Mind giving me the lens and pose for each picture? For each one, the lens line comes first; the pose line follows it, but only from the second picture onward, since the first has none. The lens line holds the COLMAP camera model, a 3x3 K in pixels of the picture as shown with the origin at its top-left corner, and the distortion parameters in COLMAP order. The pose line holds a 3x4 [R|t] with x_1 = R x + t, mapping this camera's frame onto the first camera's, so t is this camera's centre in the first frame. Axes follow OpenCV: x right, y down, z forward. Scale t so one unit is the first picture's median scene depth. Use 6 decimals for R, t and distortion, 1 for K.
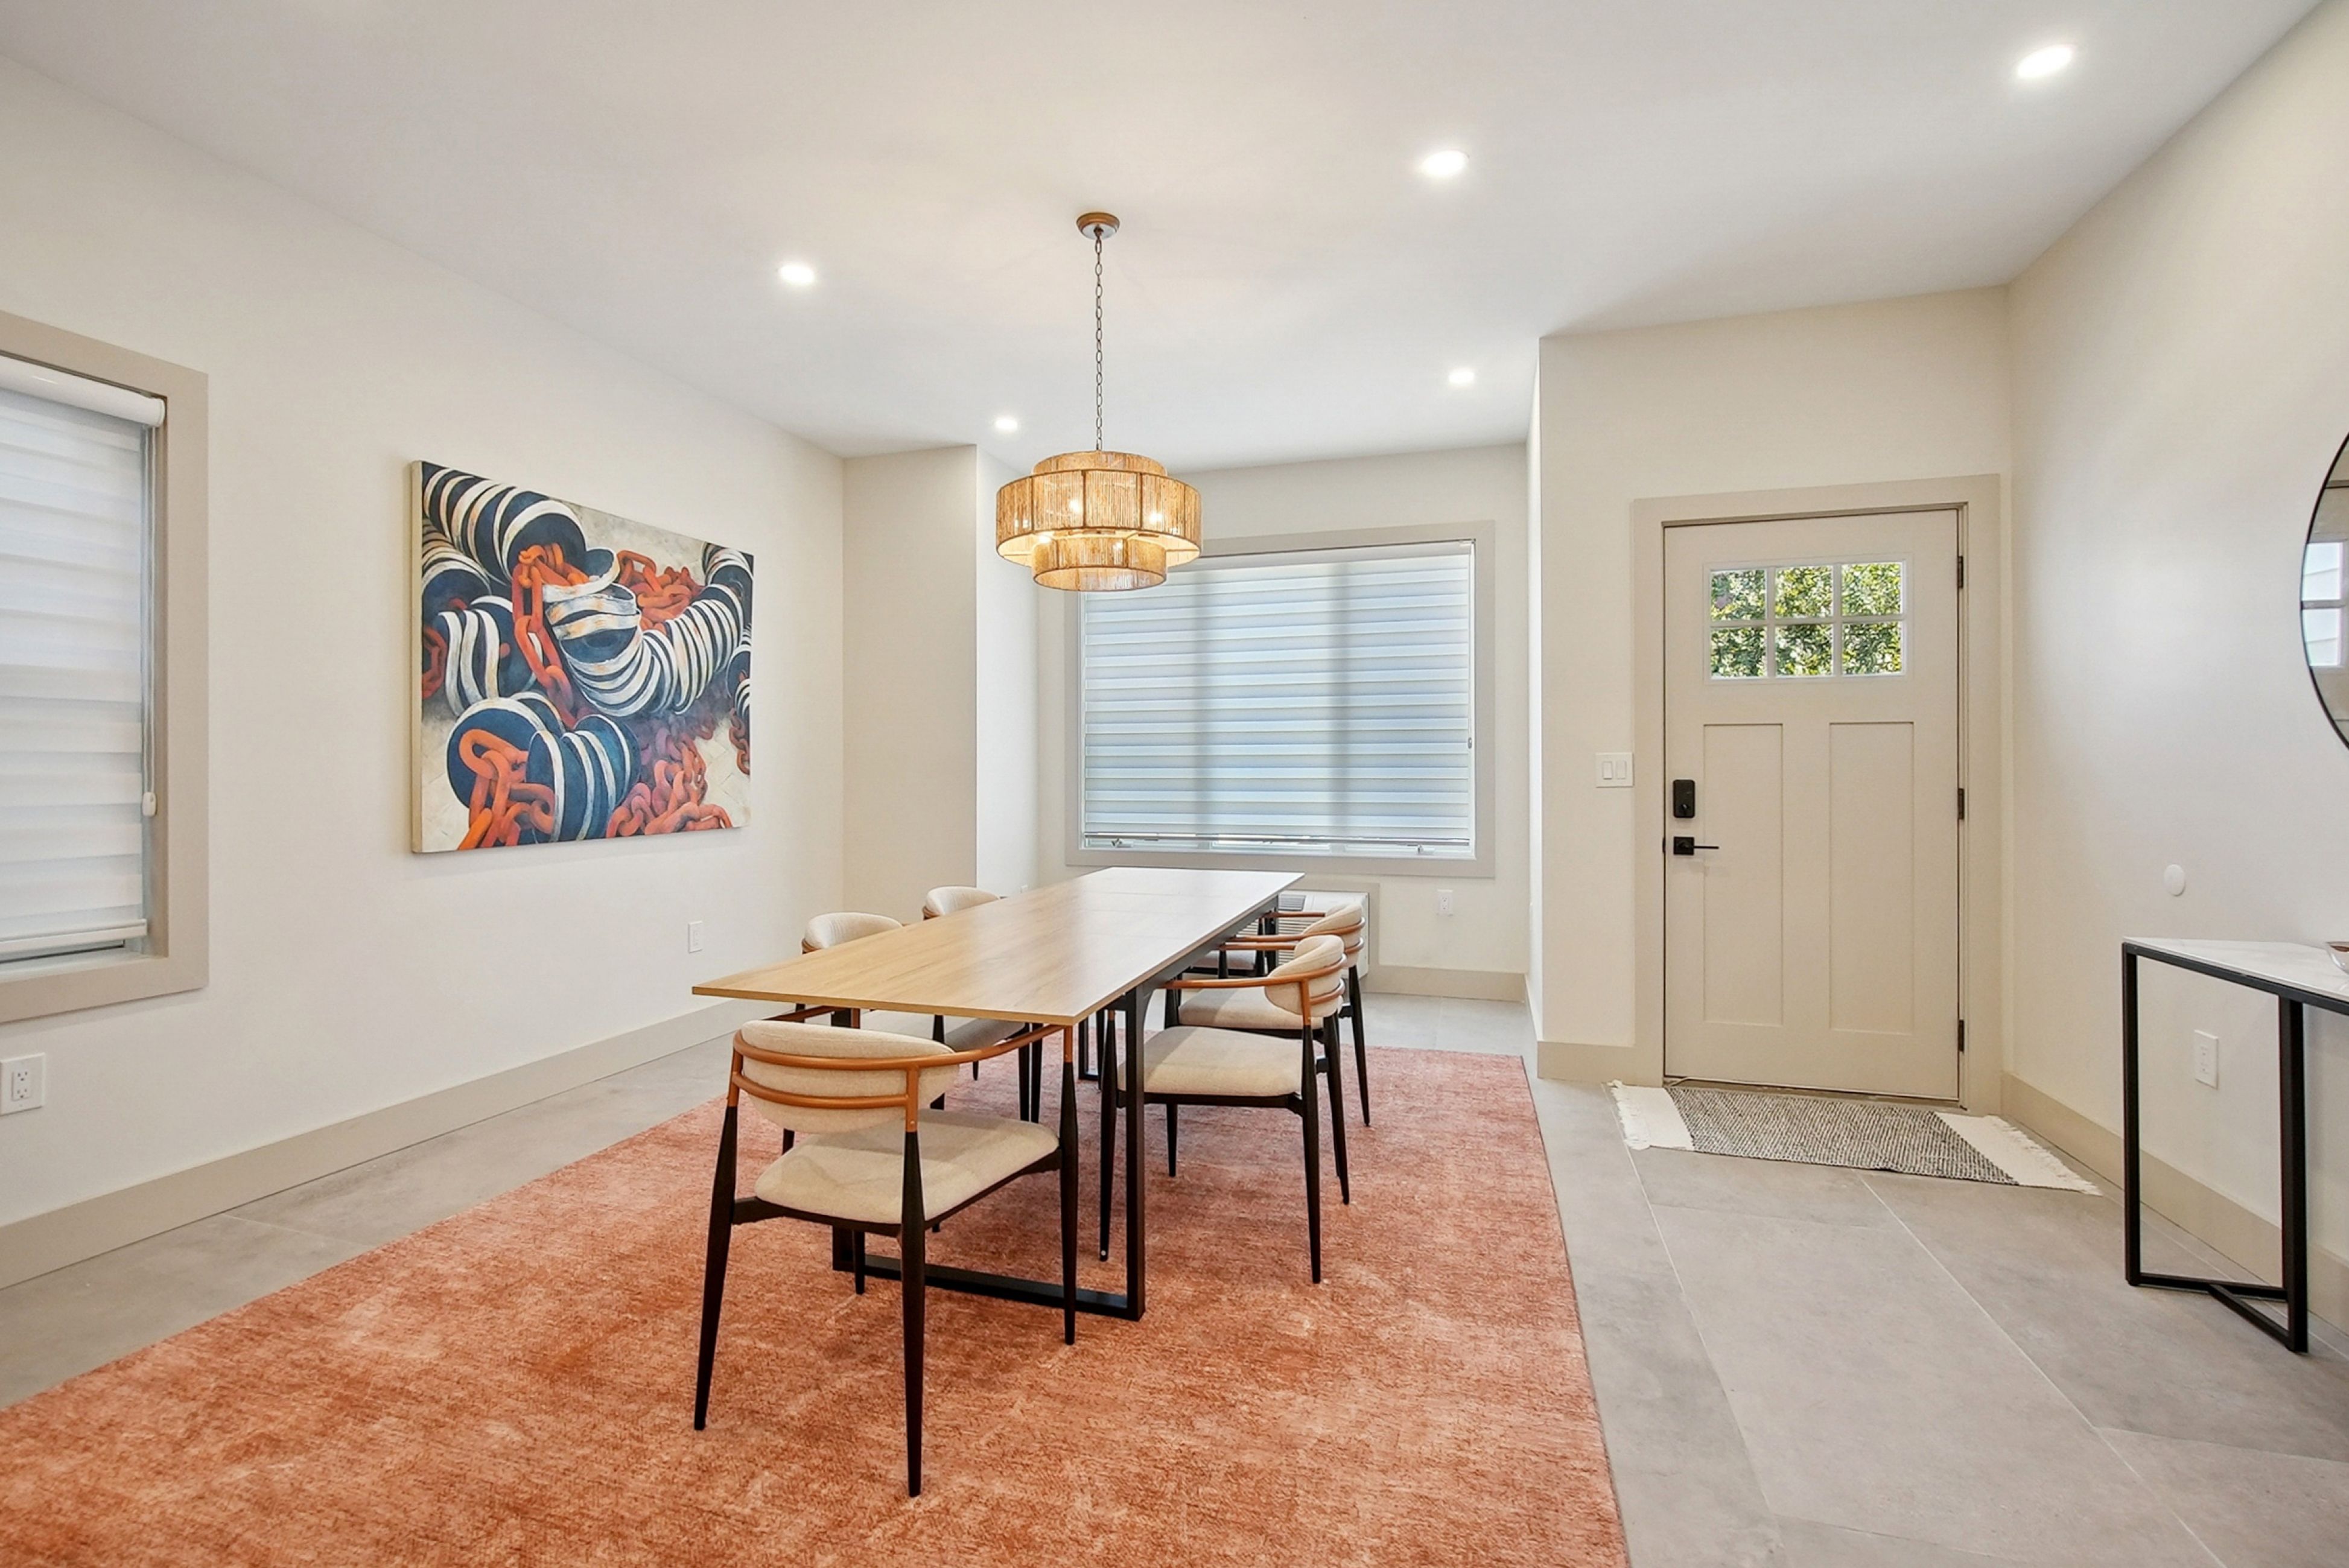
lens RADIAL K [[1028.4, 0, 1136.0], [0, 1028.4, 775.1], [0, 0, 1]] dist [-0.014549, 0.000041]
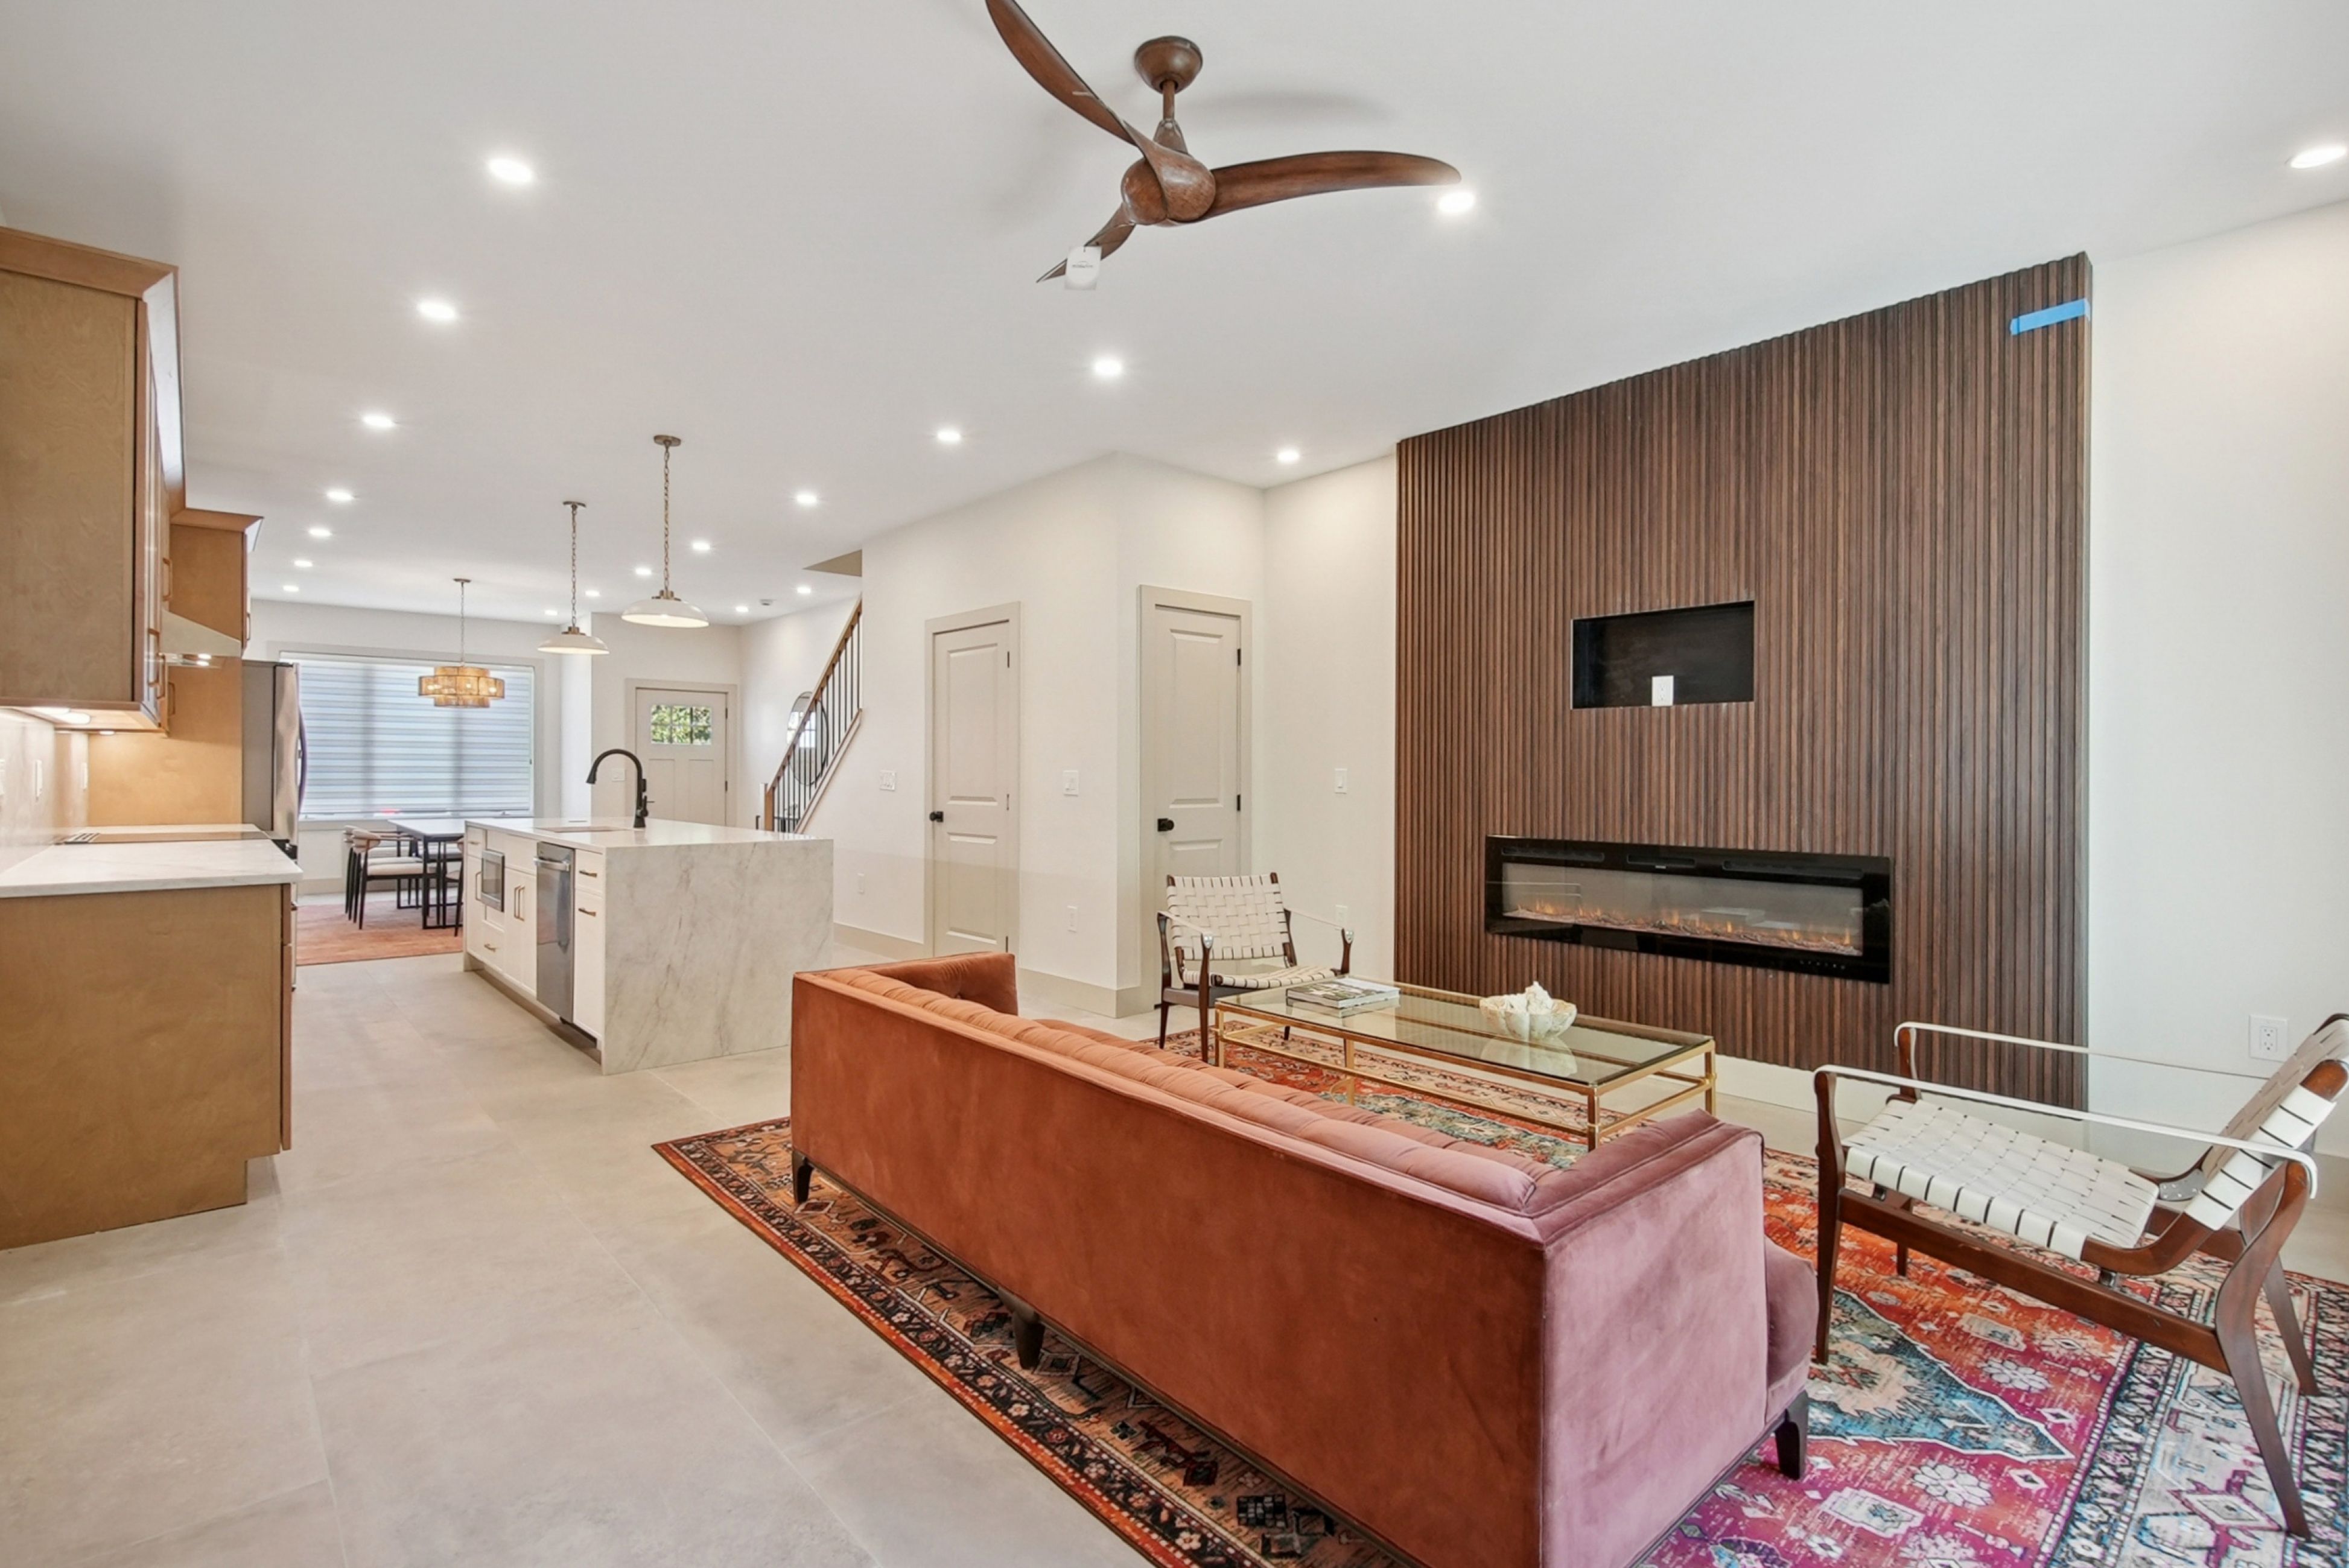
lens RADIAL K [[1069.6, 0, 1150.7], [0, 1069.6, 772.1], [0, 0, 1]] dist [-0.001965, -0.000280]
pose [[0.502482, 0.004178, 0.864578, -1.309172], [-0.000337, 0.999989, -0.004637, 0.000024], [-0.864588, 0.002039, 0.502478, -1.701322]]
